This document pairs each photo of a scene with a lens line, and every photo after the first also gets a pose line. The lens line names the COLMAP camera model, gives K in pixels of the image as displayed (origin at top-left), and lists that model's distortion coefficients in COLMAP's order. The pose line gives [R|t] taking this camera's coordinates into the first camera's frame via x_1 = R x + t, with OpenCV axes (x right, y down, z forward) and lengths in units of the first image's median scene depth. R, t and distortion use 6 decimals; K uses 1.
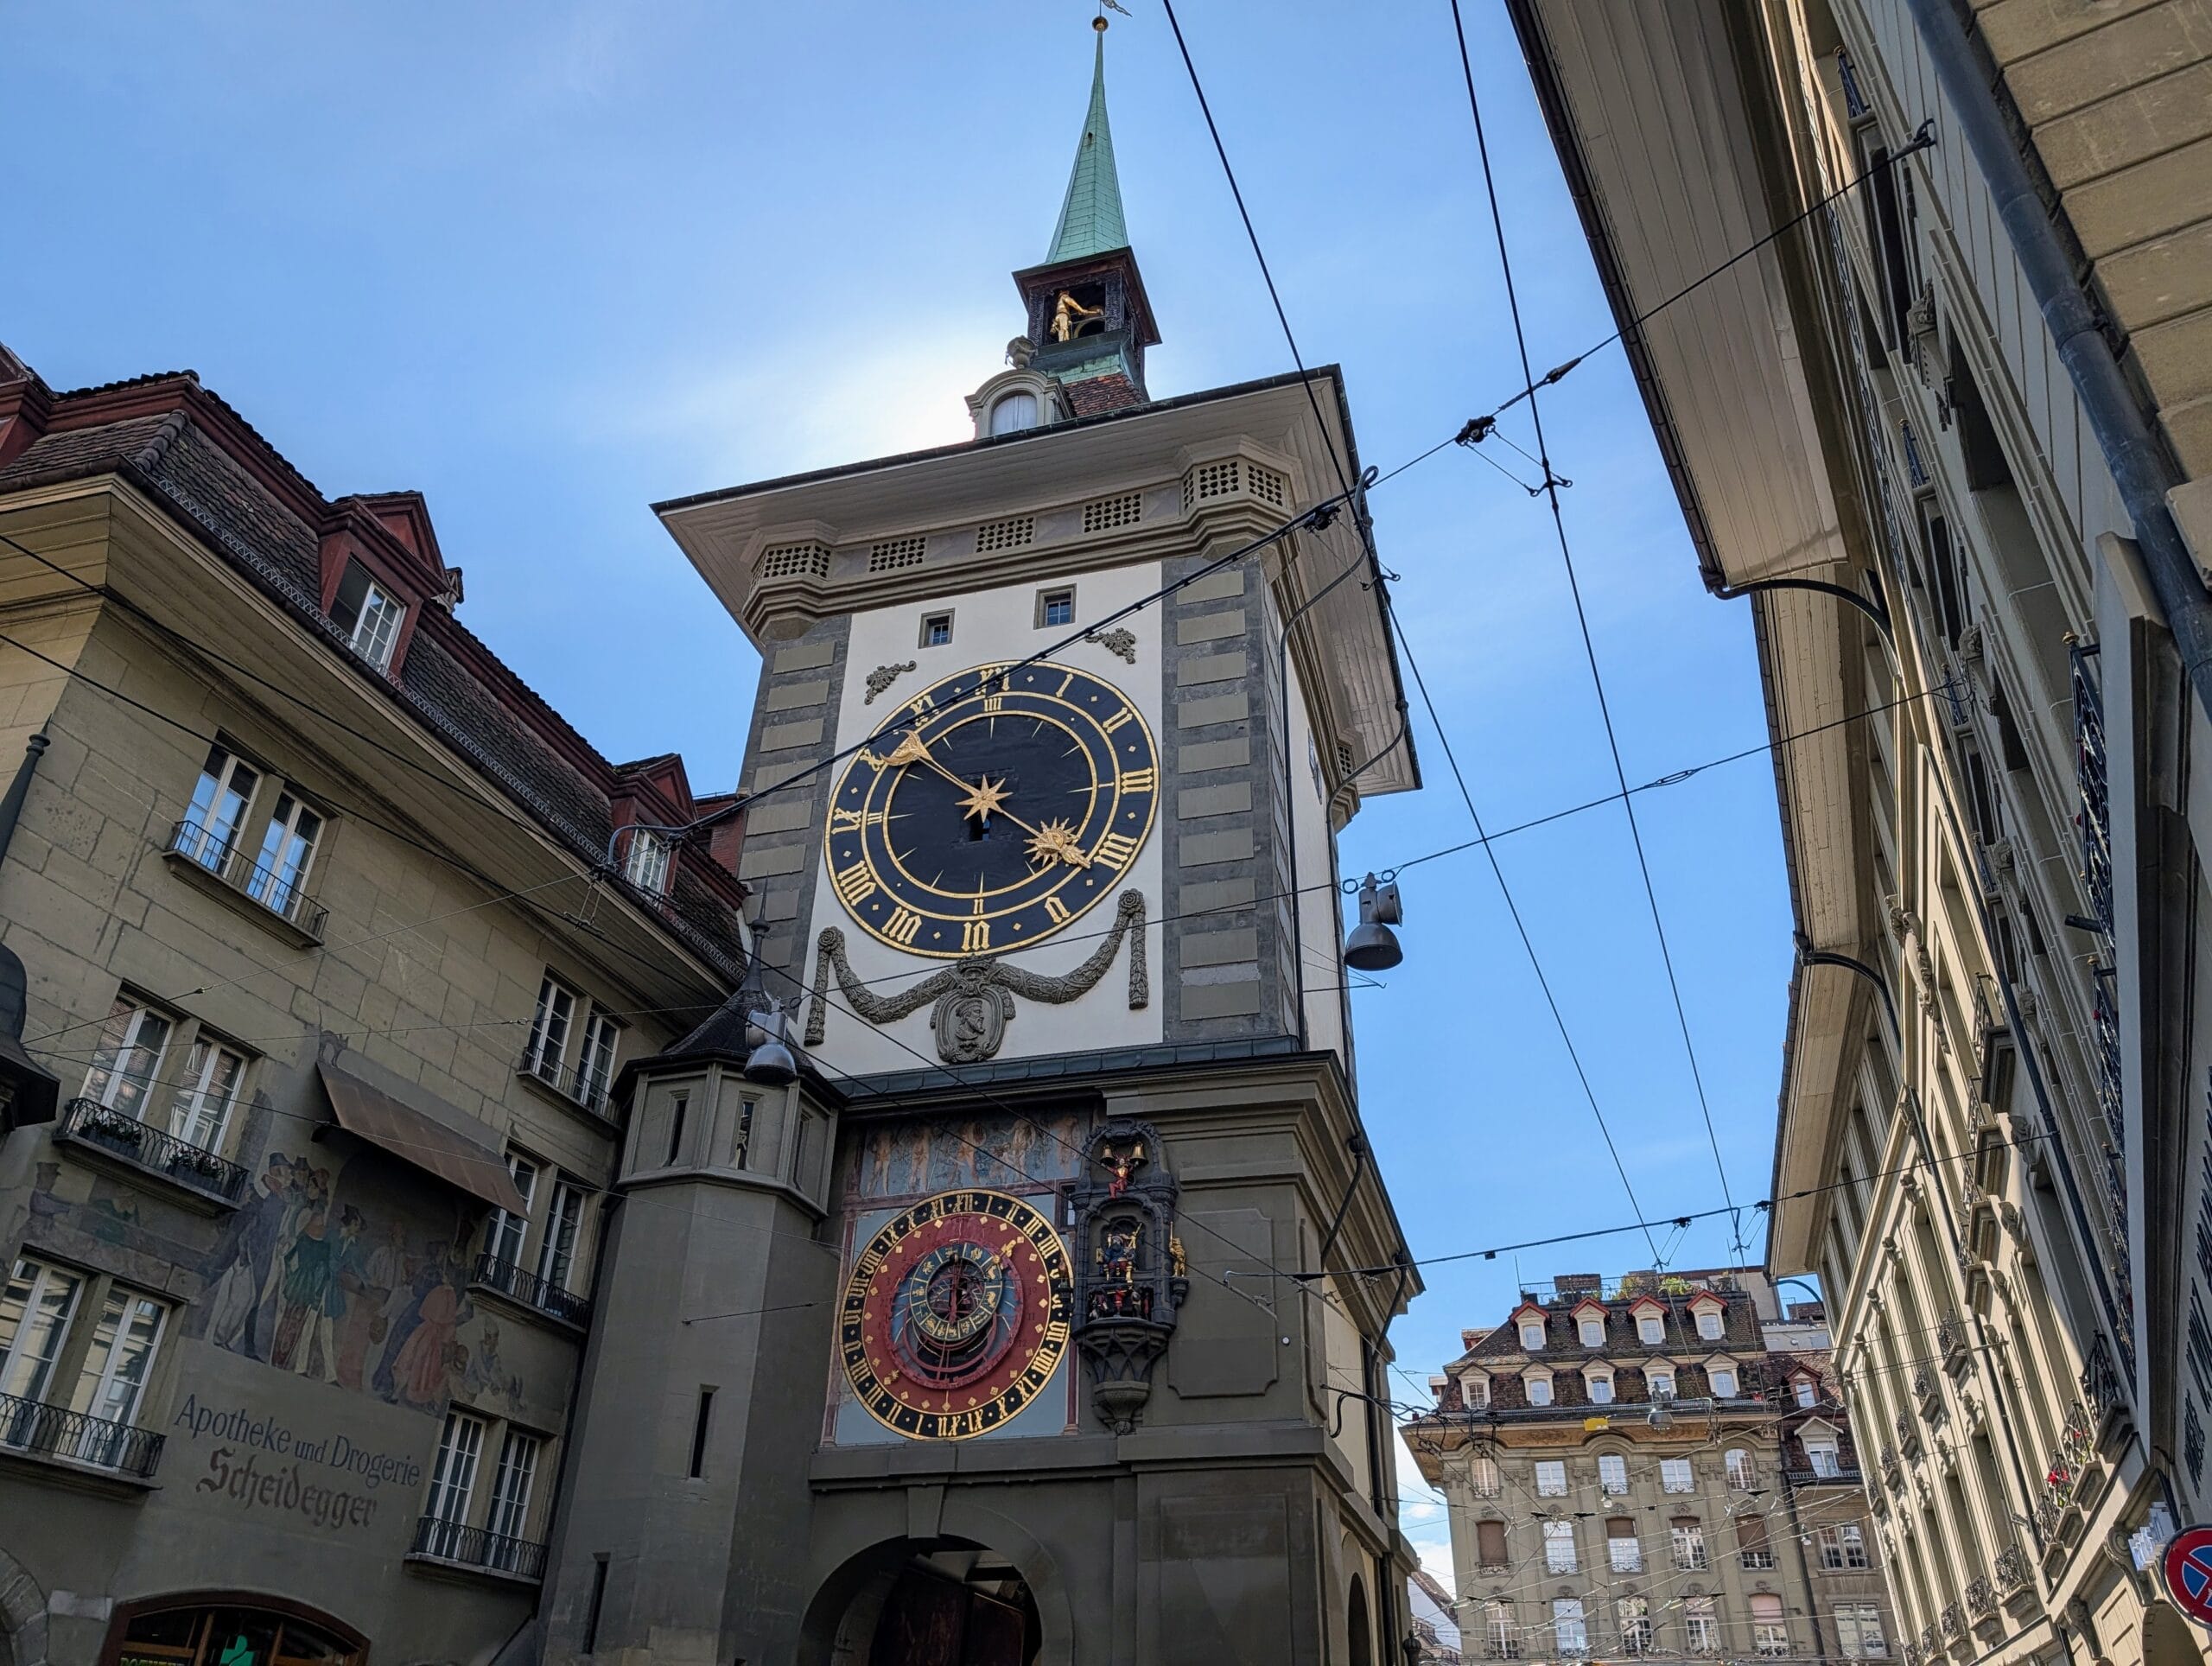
lens RADIAL K [[1596.5, 0, 1105.4], [0, 1596.5, 834.8], [0, 0, 1]] dist [0.023704, -0.003051]
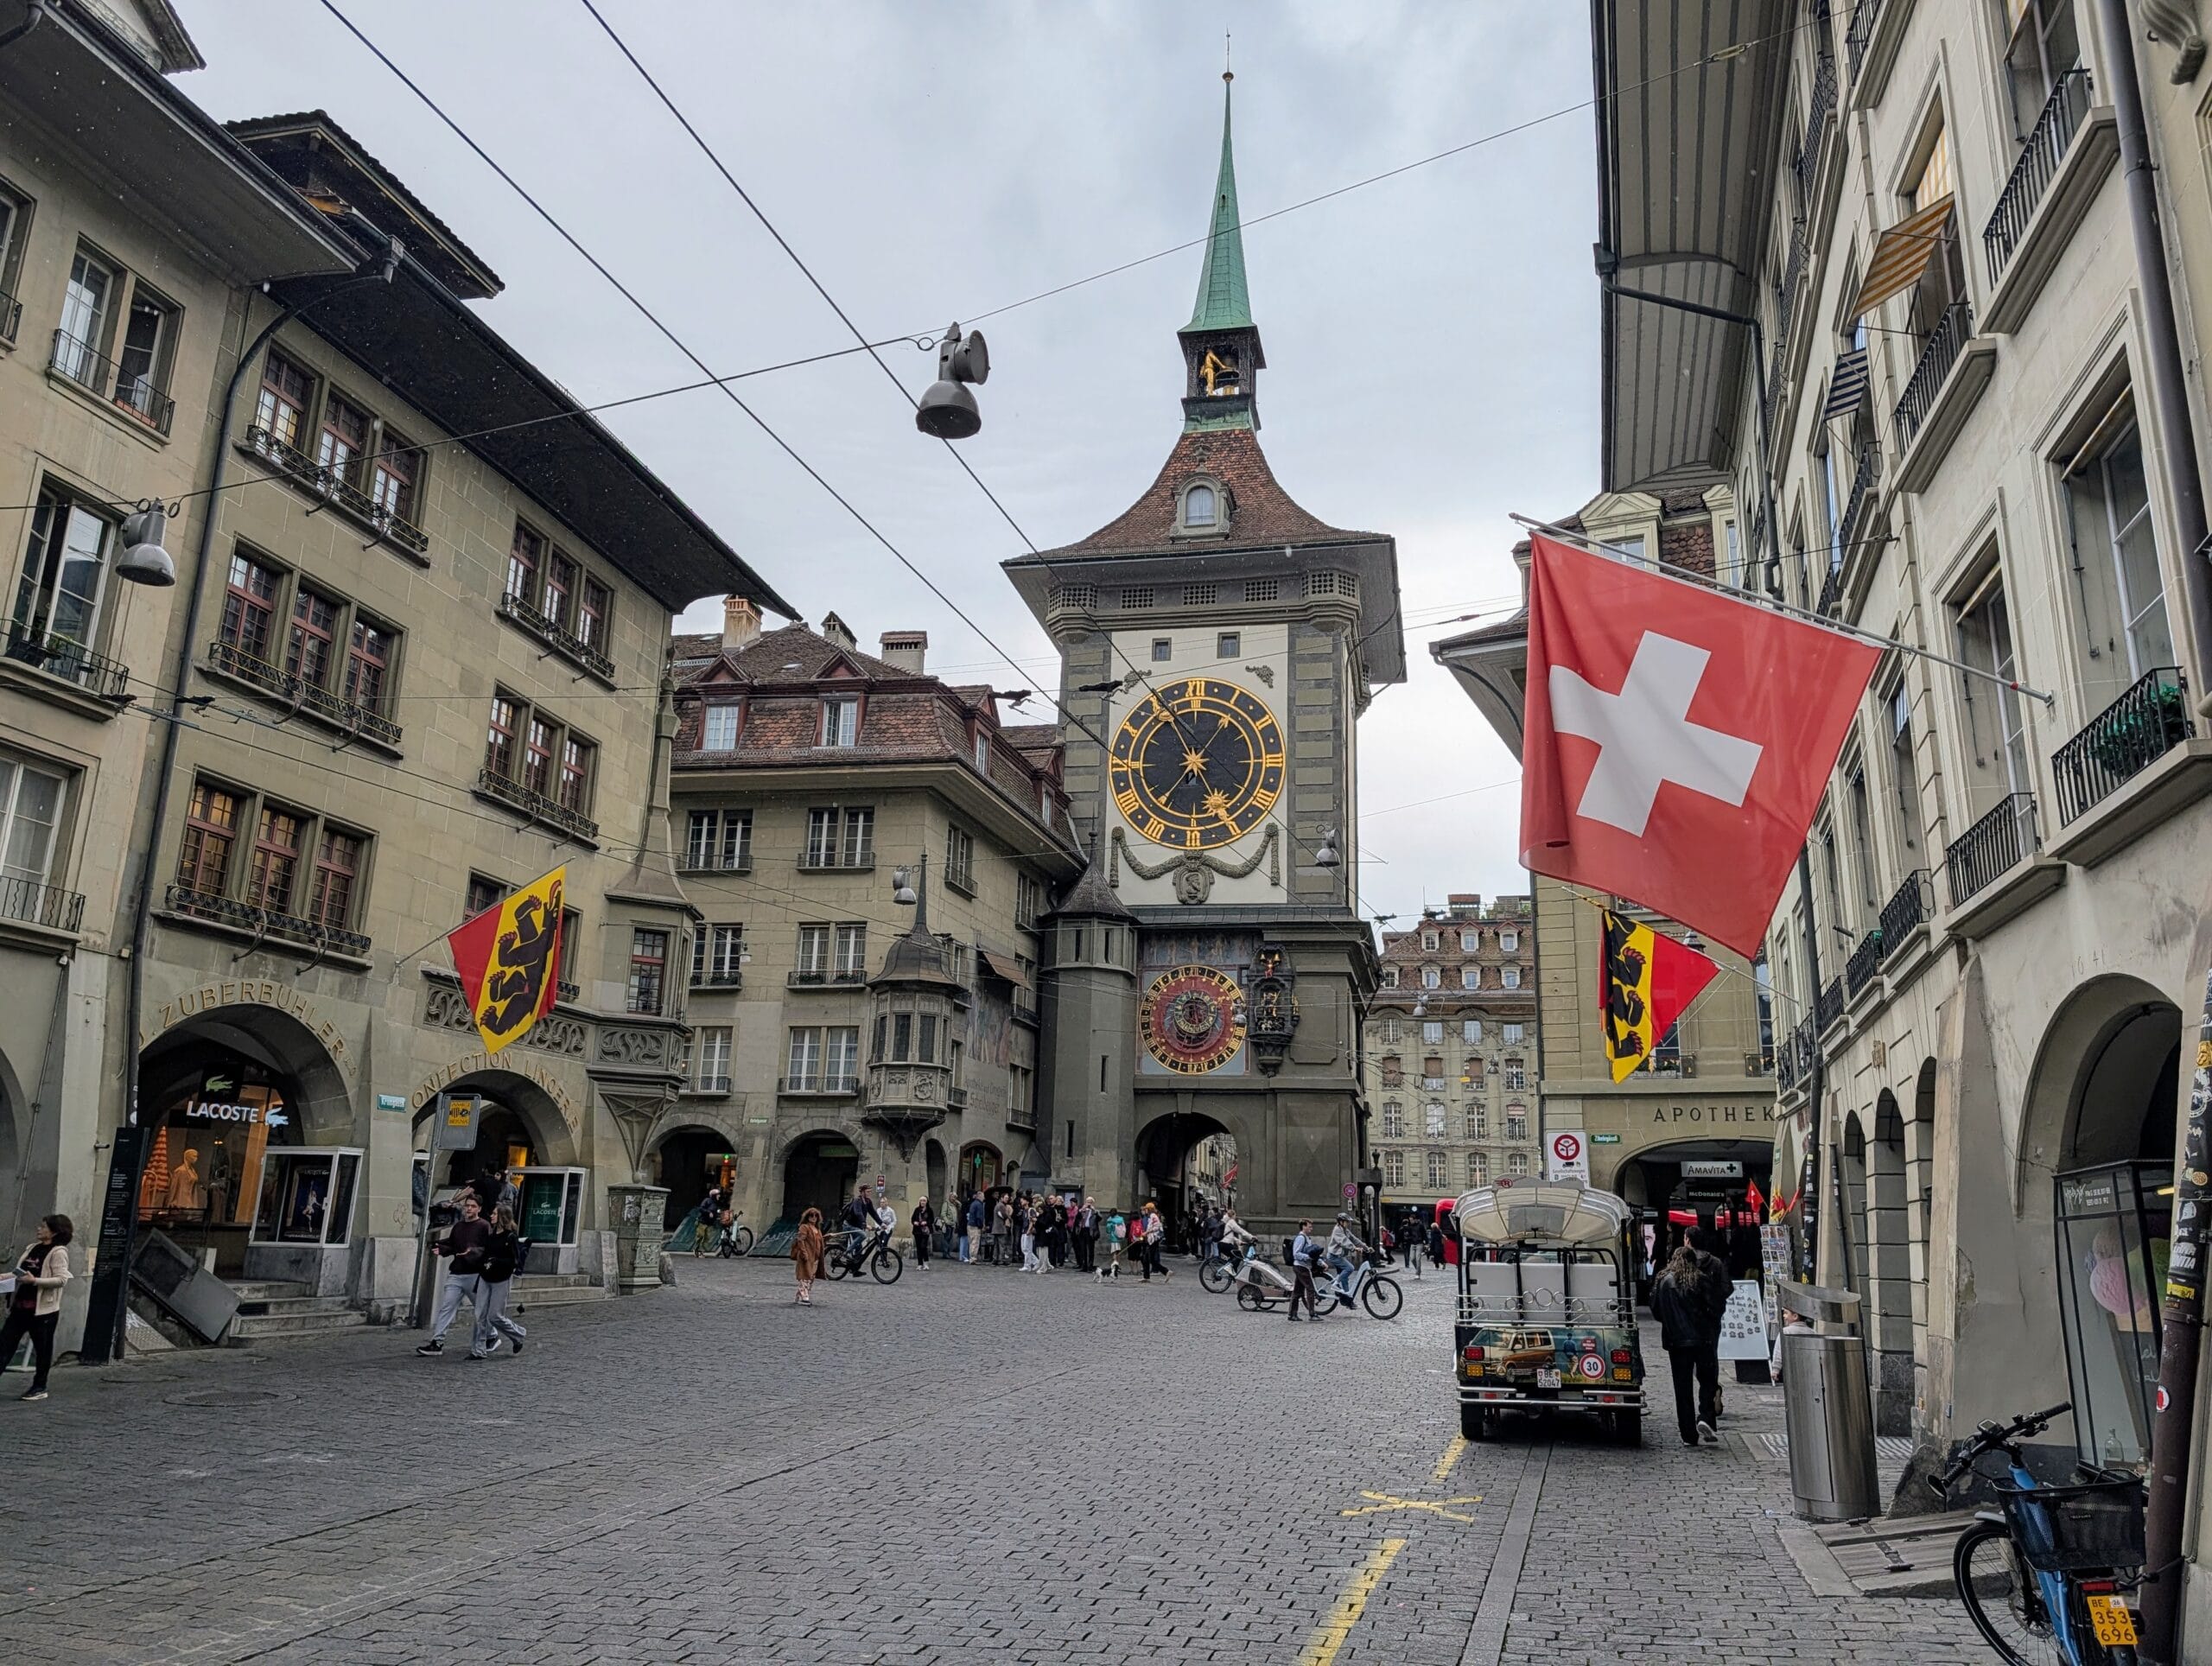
lens RADIAL K [[1596.5, 0, 1110.6], [0, 1596.5, 826.2], [0, 0, 1]] dist [0.023704, -0.003051]
pose [[0.997714, 0.033023, 0.058963, -0.307786], [-0.049168, 0.953276, 0.298073, -0.555950], [-0.046365, -0.300290, 0.952720, -0.939529]]
